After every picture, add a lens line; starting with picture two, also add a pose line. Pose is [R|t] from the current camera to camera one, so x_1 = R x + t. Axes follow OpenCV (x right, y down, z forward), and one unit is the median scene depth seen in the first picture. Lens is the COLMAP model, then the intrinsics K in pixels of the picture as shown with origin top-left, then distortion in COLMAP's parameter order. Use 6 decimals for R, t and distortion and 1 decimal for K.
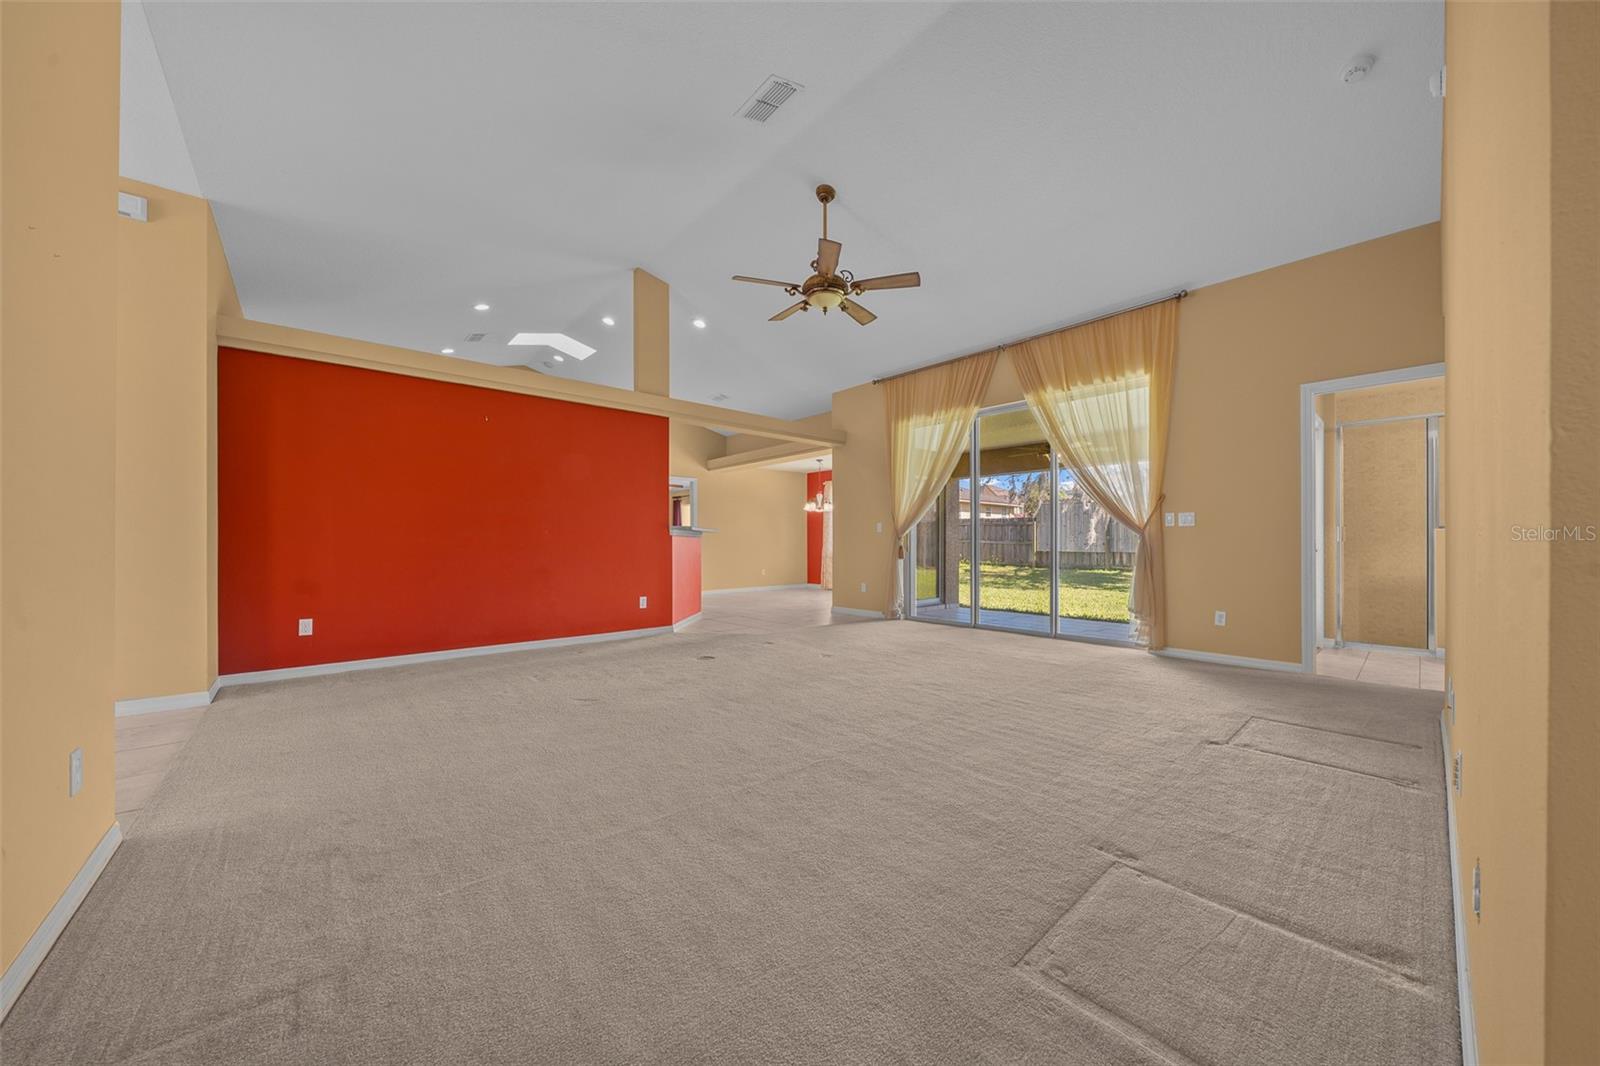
lens RADIAL K [[553.7, 0, 781.8], [0, 553.7, 540.5], [0, 0, 1]] dist [-0.000919, -0.000069]
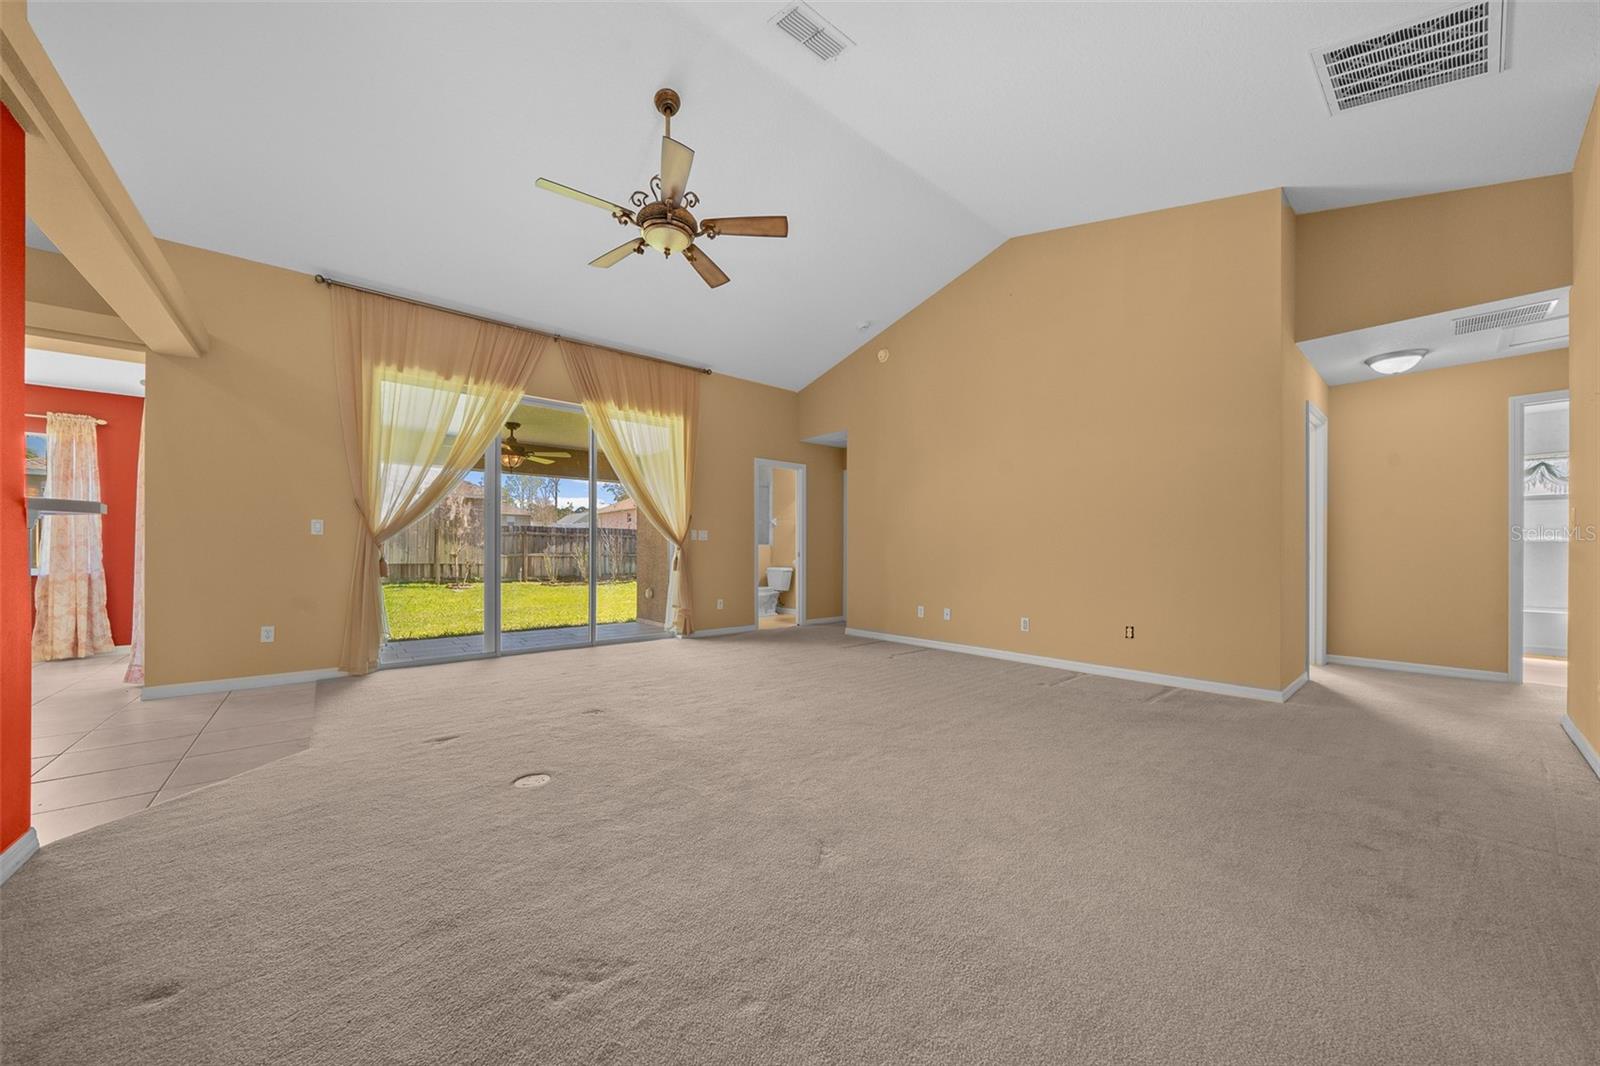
lens RADIAL K [[554.3, 0, 808.9], [0, 554.3, 551.7], [0, 0, 1]] dist [0.000884, 0.000006]
pose [[0.000925, 0.001153, 0.999999, -0.522406], [-0.003658, 0.999993, -0.001149, 0.002222], [-0.999993, -0.003657, 0.000929, 0.597107]]
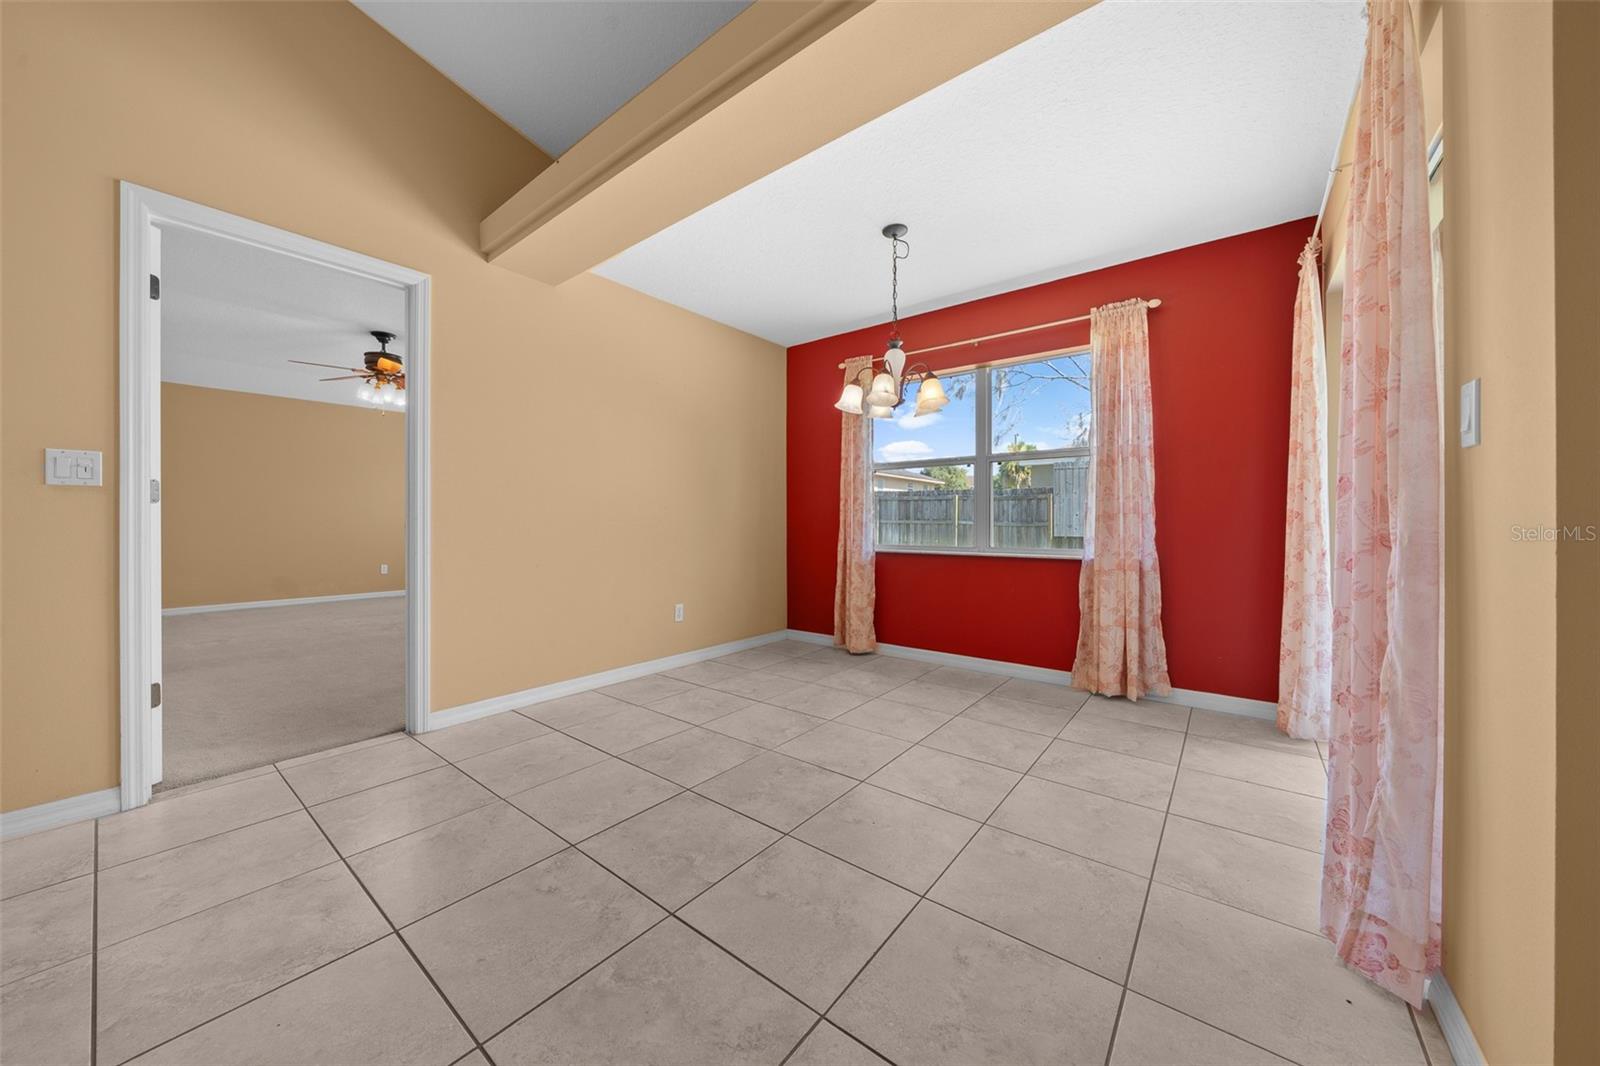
lens RADIAL K [[567.9, 0, 772.2], [0, 567.9, 521.9], [0, 0, 1]] dist [-0.001293, -0.000069]
pose [[0.984193, 0.000857, 0.177099, -0.075632], [-0.001025, 0.999999, 0.000857, 0.003763], [-0.177098, -0.001025, 0.984193, 1.280474]]
